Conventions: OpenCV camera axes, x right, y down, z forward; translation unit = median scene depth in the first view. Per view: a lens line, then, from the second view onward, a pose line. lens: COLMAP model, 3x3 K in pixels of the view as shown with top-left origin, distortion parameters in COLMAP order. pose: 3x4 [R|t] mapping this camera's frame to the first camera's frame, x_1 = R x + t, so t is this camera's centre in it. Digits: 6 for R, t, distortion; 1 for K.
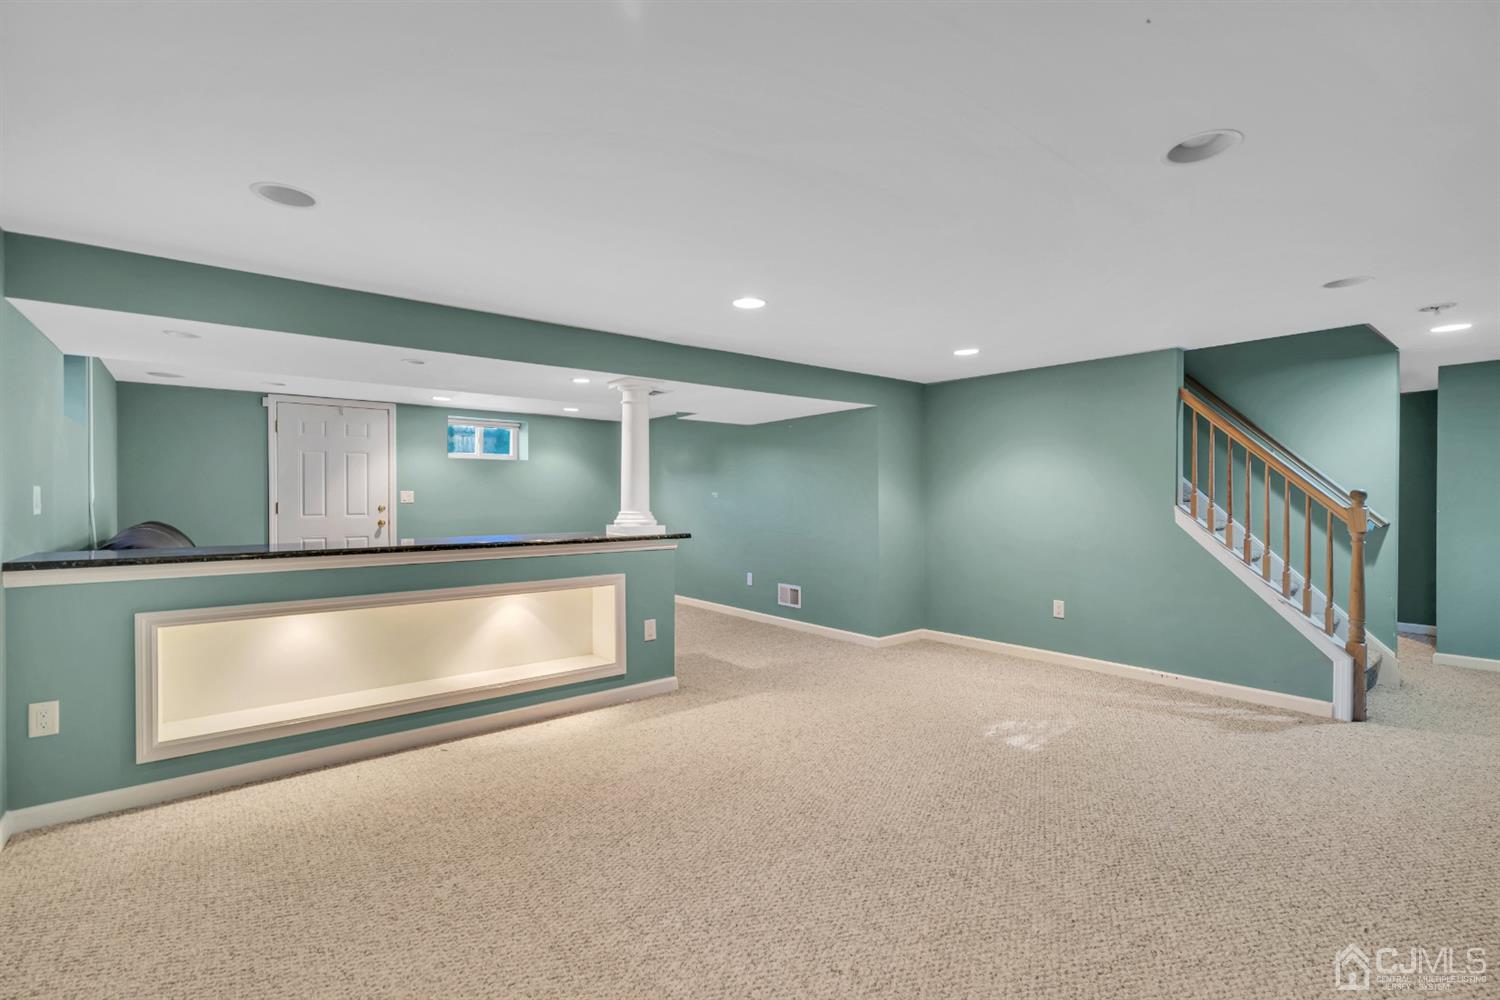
lens RADIAL K [[691.0, 0, 750.1], [0, 691.0, 501.0], [0, 0, 1]] dist [-0.003445, -0.000101]
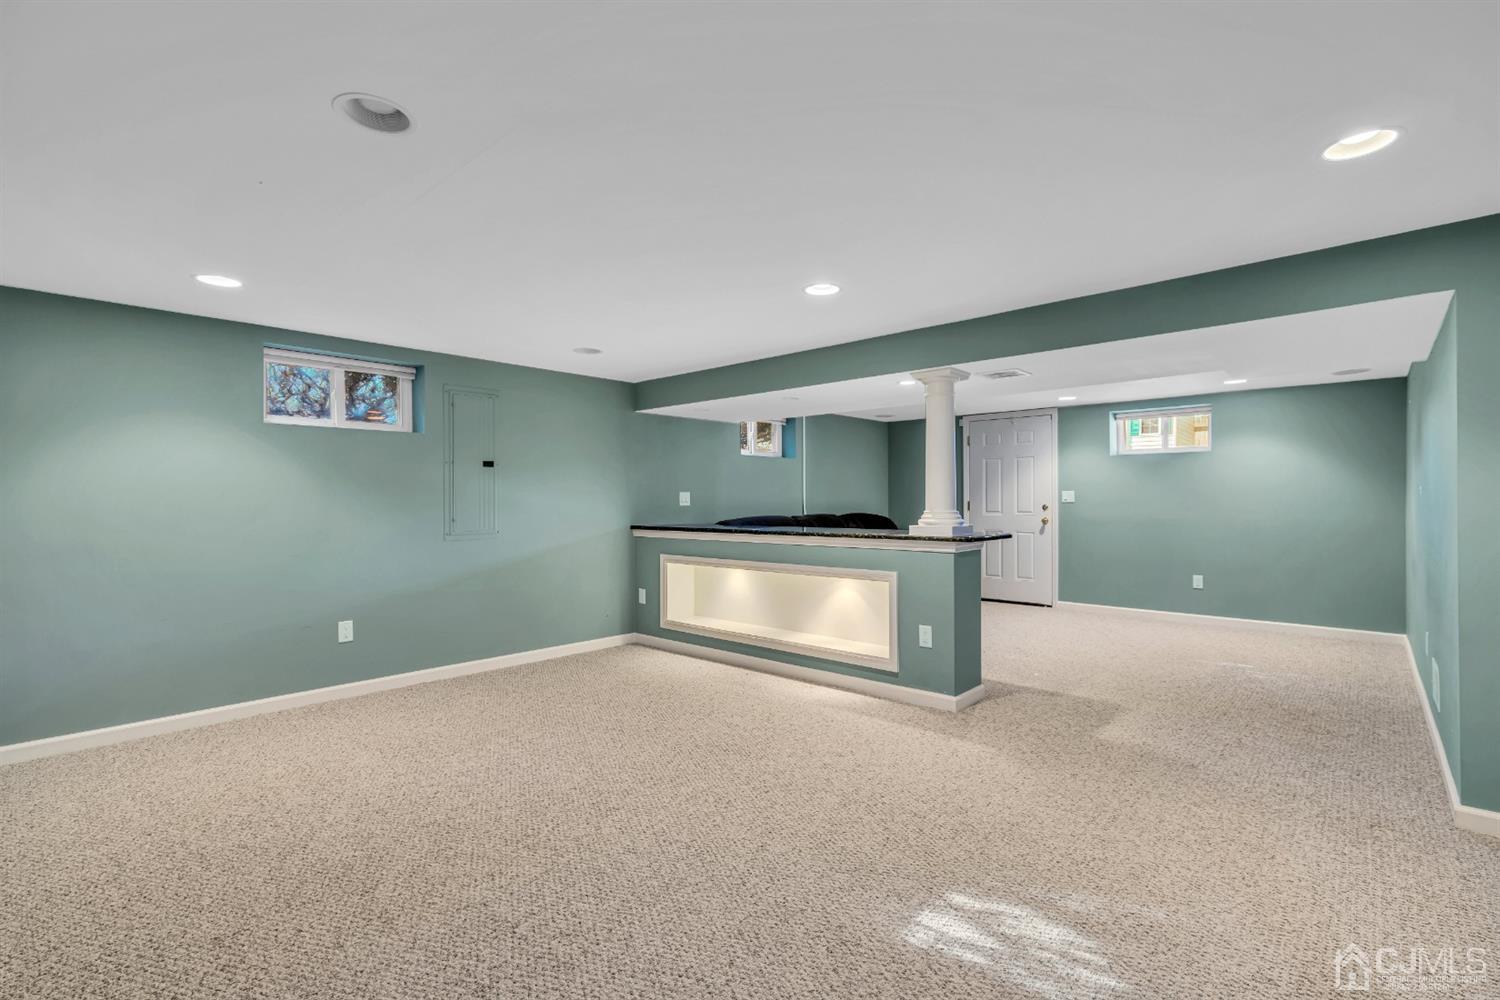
lens RADIAL K [[691.0, 0, 750.1], [0, 691.0, 501.0], [0, 0, 1]] dist [-0.003445, -0.000101]
pose [[0.129540, 0.002852, -0.991570, 0.791607], [-0.002503, 0.999994, 0.002550, -0.001018], [0.991571, 0.002152, 0.129546, 0.663989]]
